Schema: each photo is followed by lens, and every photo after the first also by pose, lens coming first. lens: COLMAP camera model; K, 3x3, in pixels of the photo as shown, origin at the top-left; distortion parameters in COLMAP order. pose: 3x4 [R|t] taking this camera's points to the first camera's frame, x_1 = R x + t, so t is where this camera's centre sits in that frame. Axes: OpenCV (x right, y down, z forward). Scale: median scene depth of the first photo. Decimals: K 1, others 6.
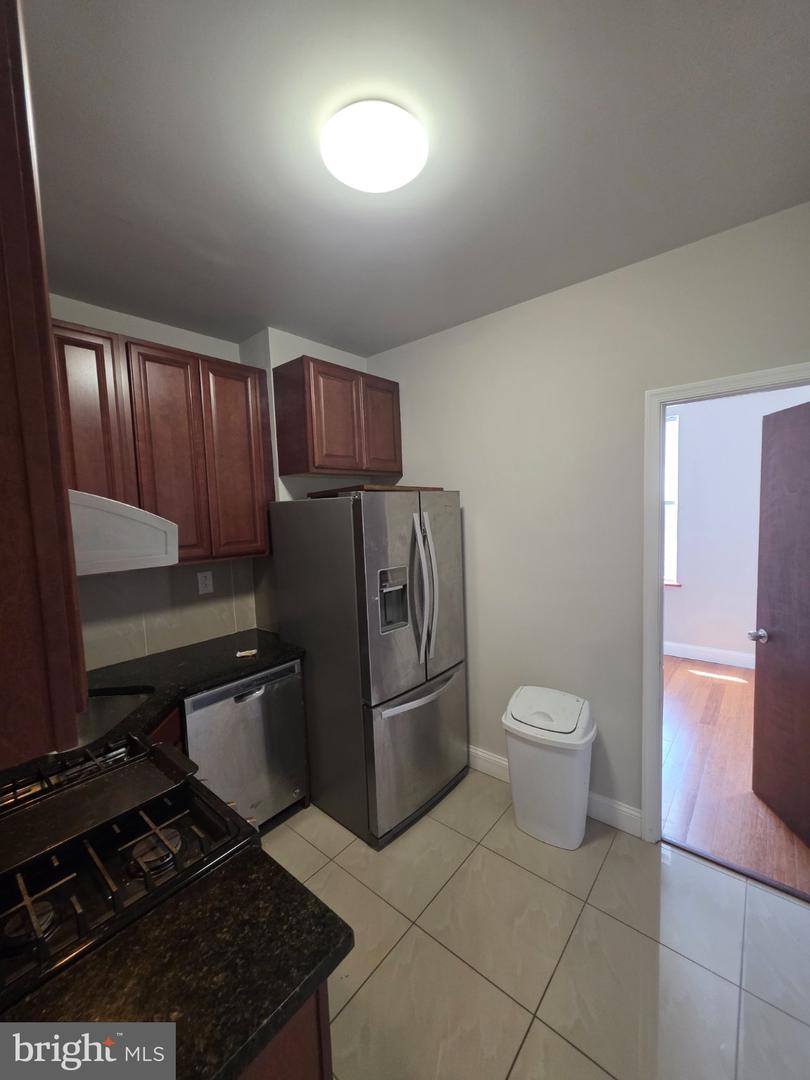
lens RADIAL K [[432.5, 0, 400.3], [0, 432.5, 544.5], [0, 0, 1]] dist [0.001933, 0.001004]
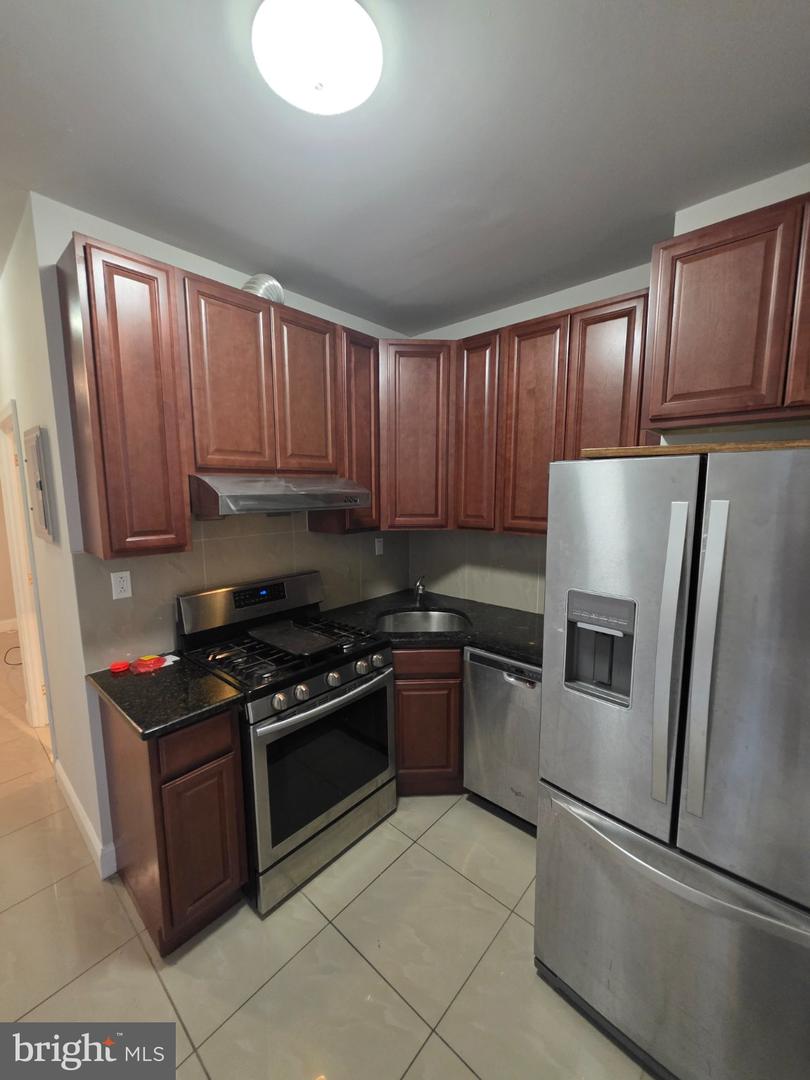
lens RADIAL K [[432.5, 0, 404.4], [0, 432.5, 545.1], [0, 0, 1]] dist [0.001933, 0.001004]
pose [[-0.016540, 0.171228, -0.985093, 0.489728], [-0.080813, 0.981775, 0.172009, -0.078862], [0.996592, 0.082454, -0.002401, 0.664645]]
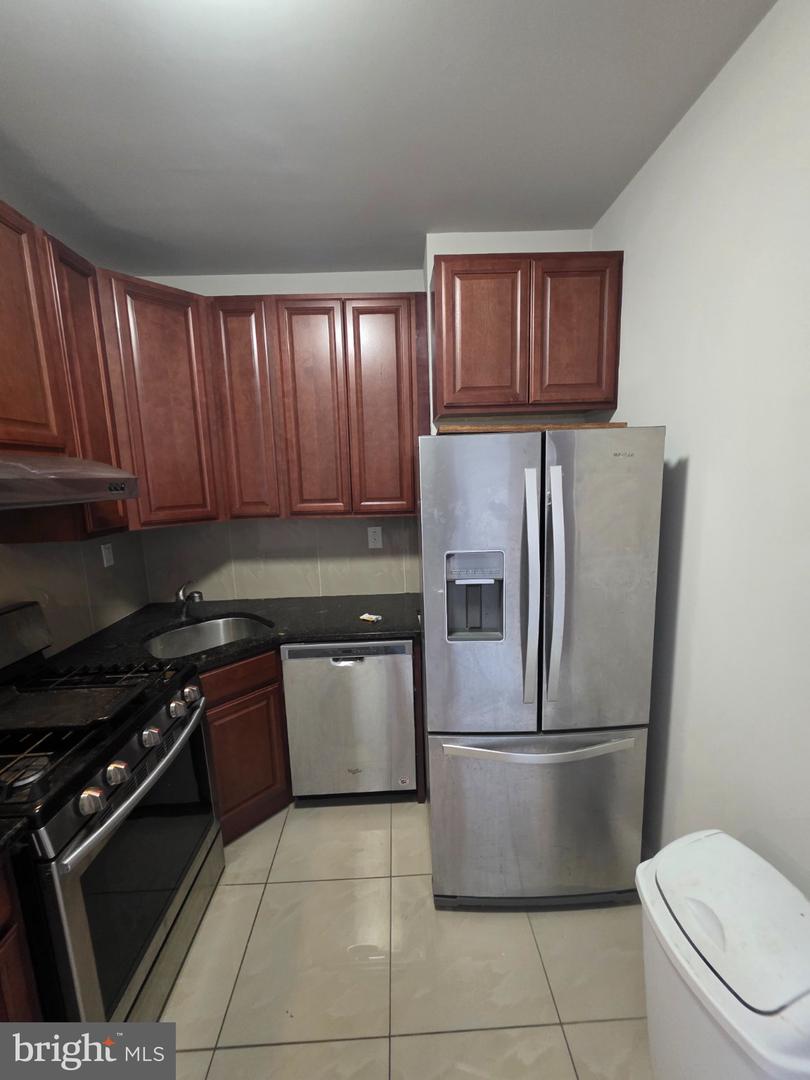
lens RADIAL K [[432.5, 0, 405.8], [0, 432.5, 542.8], [0, 0, 1]] dist [0.001933, 0.001004]
pose [[0.675321, 0.134085, -0.725233, 0.355476], [-0.057757, 0.989930, 0.129242, -0.035049], [0.735259, -0.045393, 0.676265, 0.425234]]
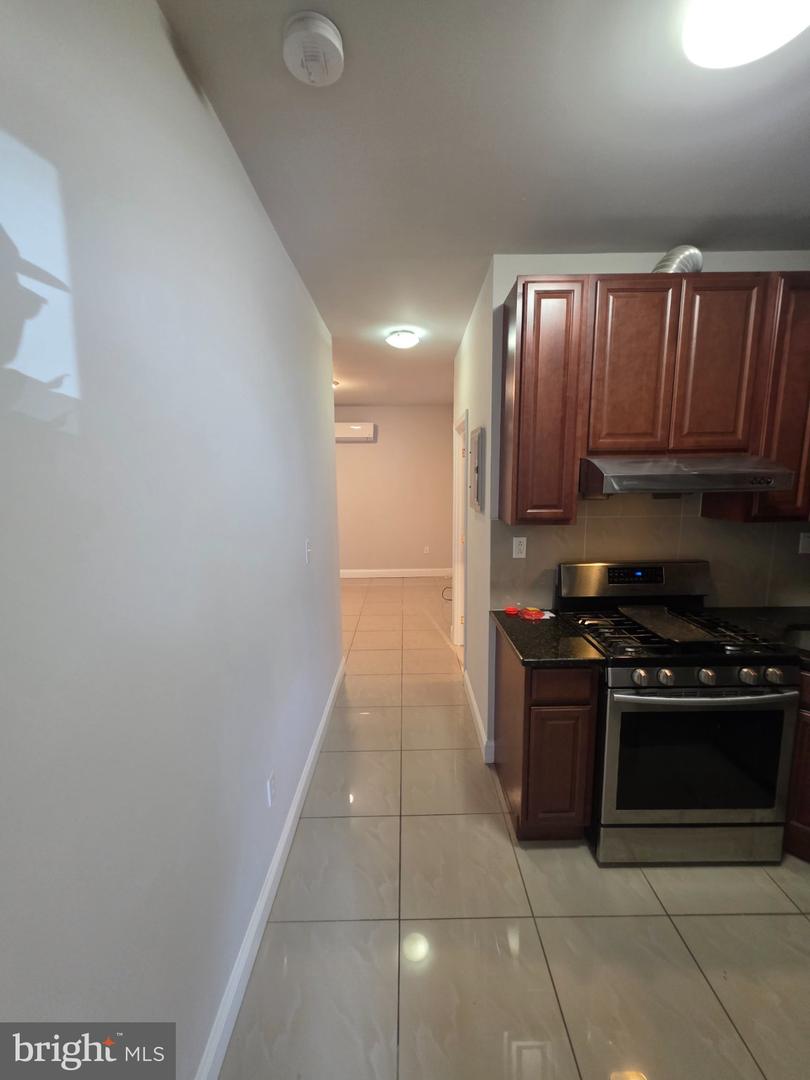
lens RADIAL K [[432.5, 0, 407.4], [0, 432.5, 543.2], [0, 0, 1]] dist [0.001933, 0.001004]
pose [[-0.753226, 0.150069, -0.640414, 0.568527], [-0.013333, 0.969942, 0.242969, -0.079309], [0.657627, 0.191549, -0.728585, 0.711441]]
